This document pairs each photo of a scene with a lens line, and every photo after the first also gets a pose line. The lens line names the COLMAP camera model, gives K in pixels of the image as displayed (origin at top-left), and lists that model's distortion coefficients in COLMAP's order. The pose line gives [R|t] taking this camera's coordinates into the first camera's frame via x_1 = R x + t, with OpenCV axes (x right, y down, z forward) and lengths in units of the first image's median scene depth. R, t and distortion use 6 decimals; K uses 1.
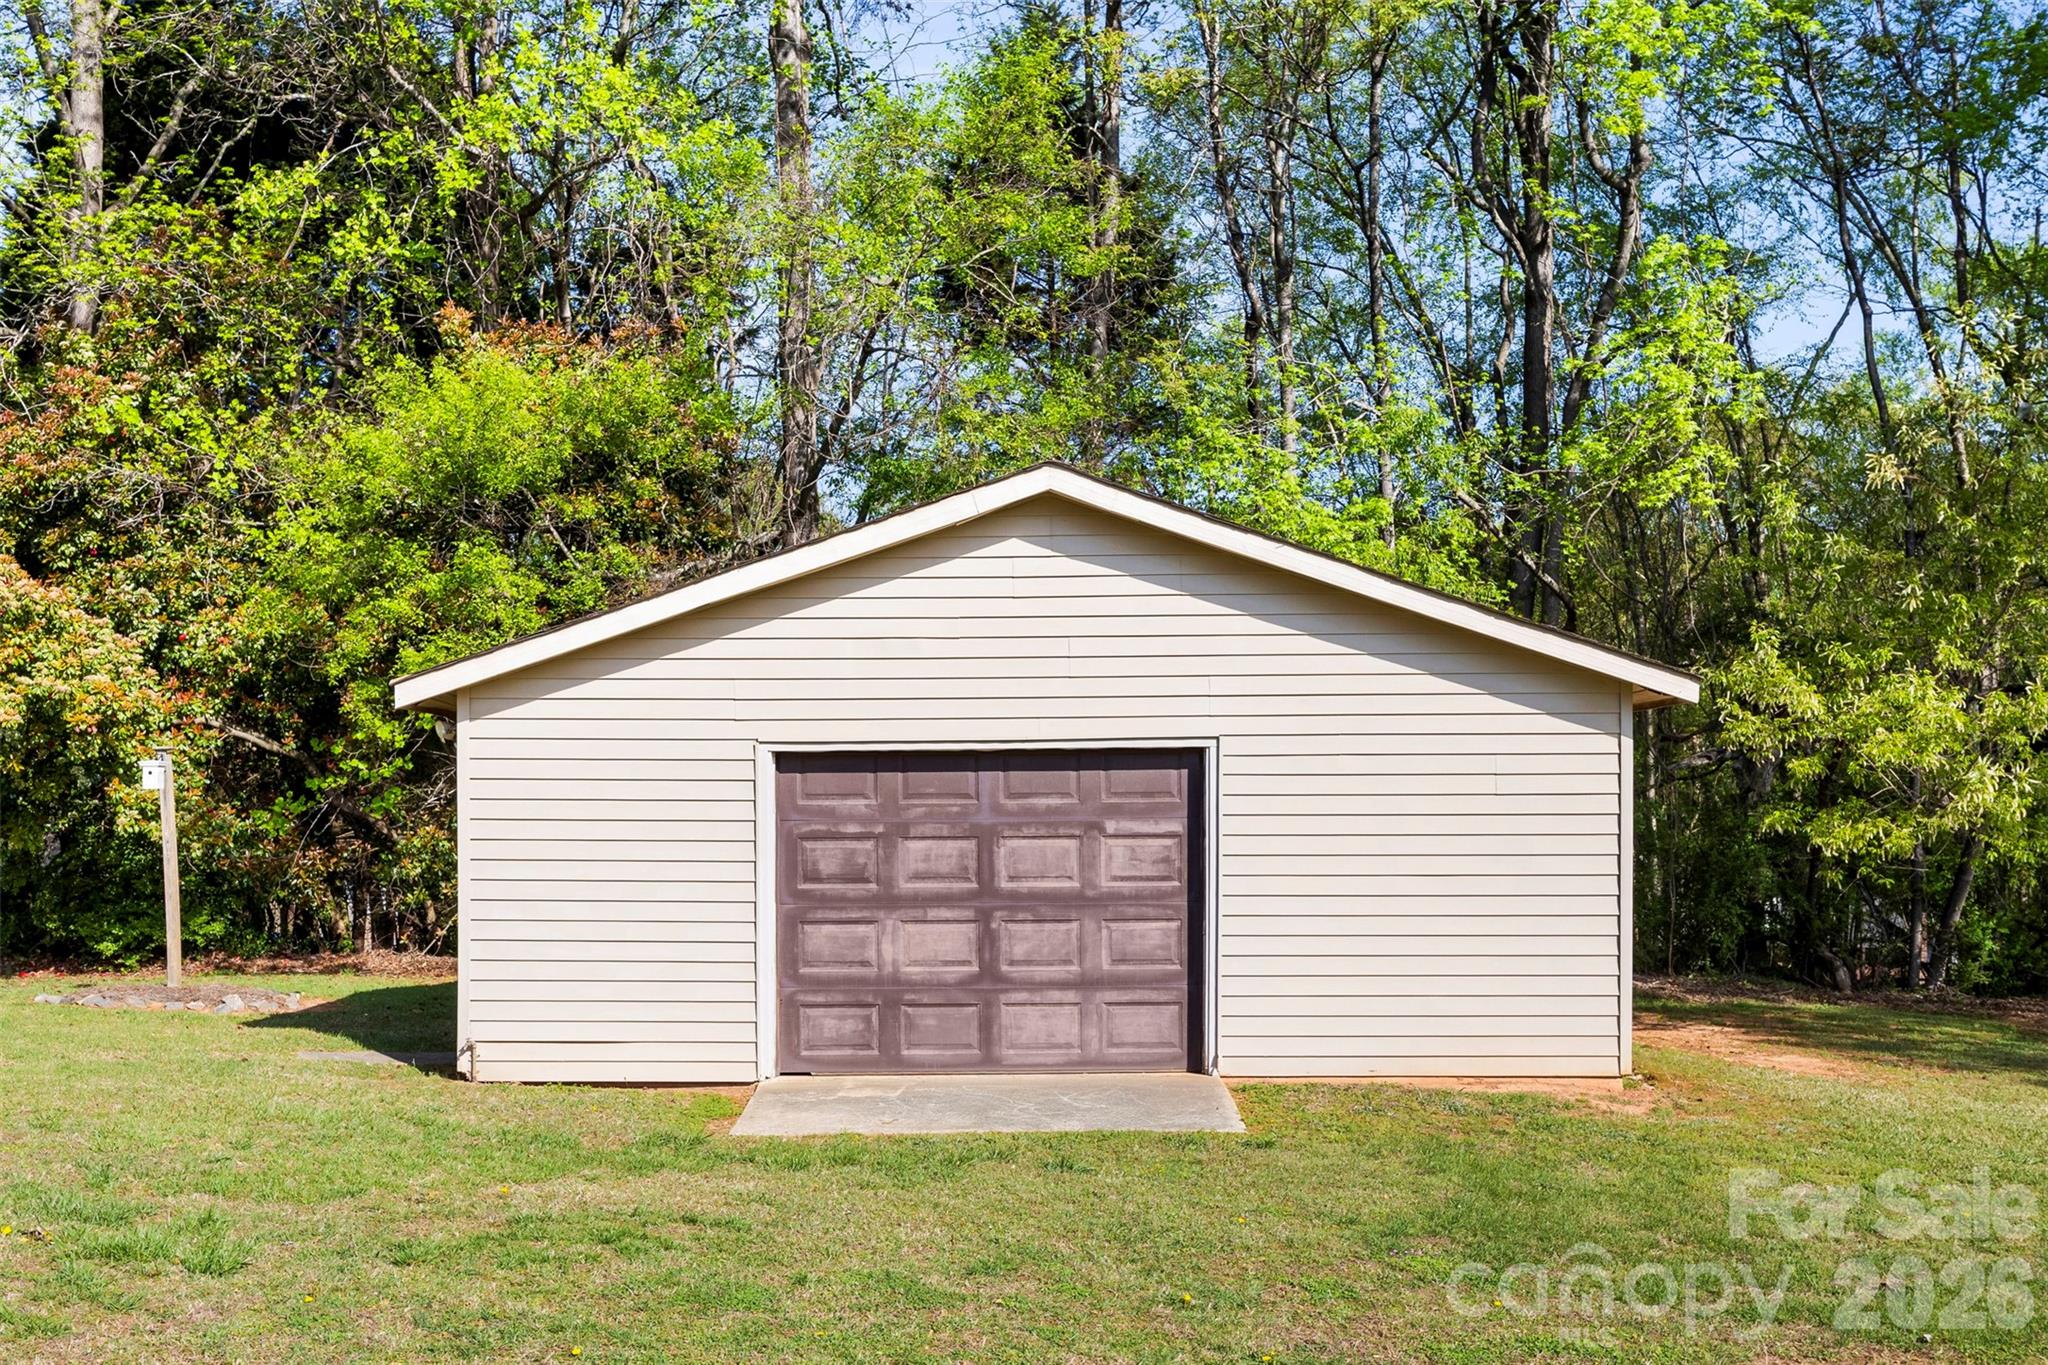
lens RADIAL K [[2027.1, 0, 1024.0], [0, 2027.1, 682.5], [0, 0, 1]] dist [0.001598, -0.003949]
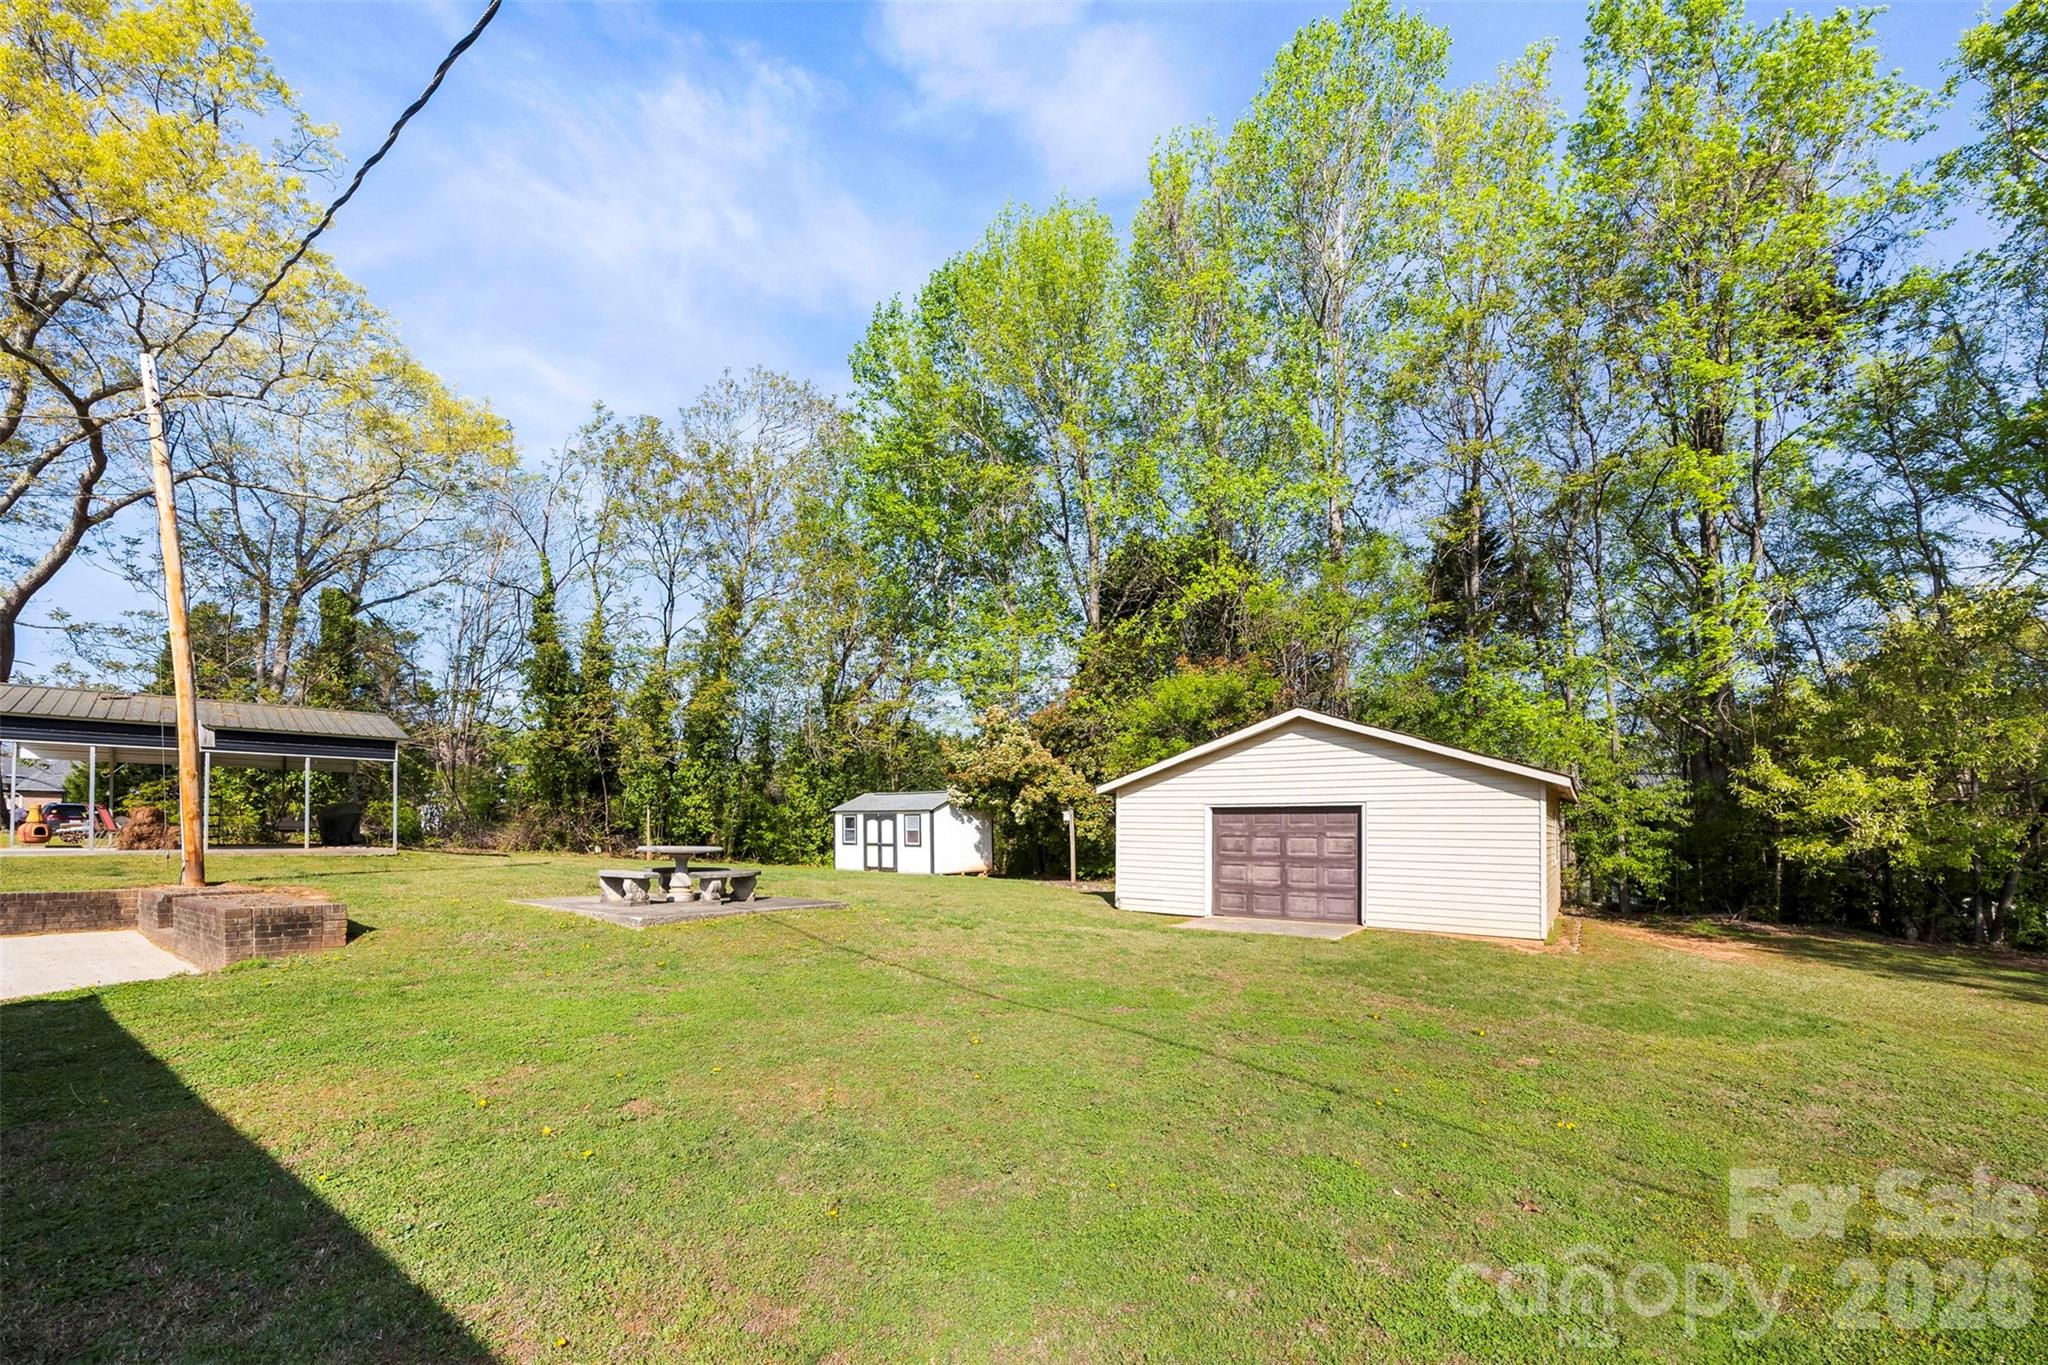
lens RADIAL K [[806.8, 0, 1024.0], [0, 806.8, 682.5], [0, 0, 1]] dist [-0.001197, 0.000043]
pose [[0.834979, -0.086599, -0.543425, 0.317966], [0.016808, 0.991092, -0.132113, 0.003492], [0.550025, 0.101178, 0.828997, -0.183772]]
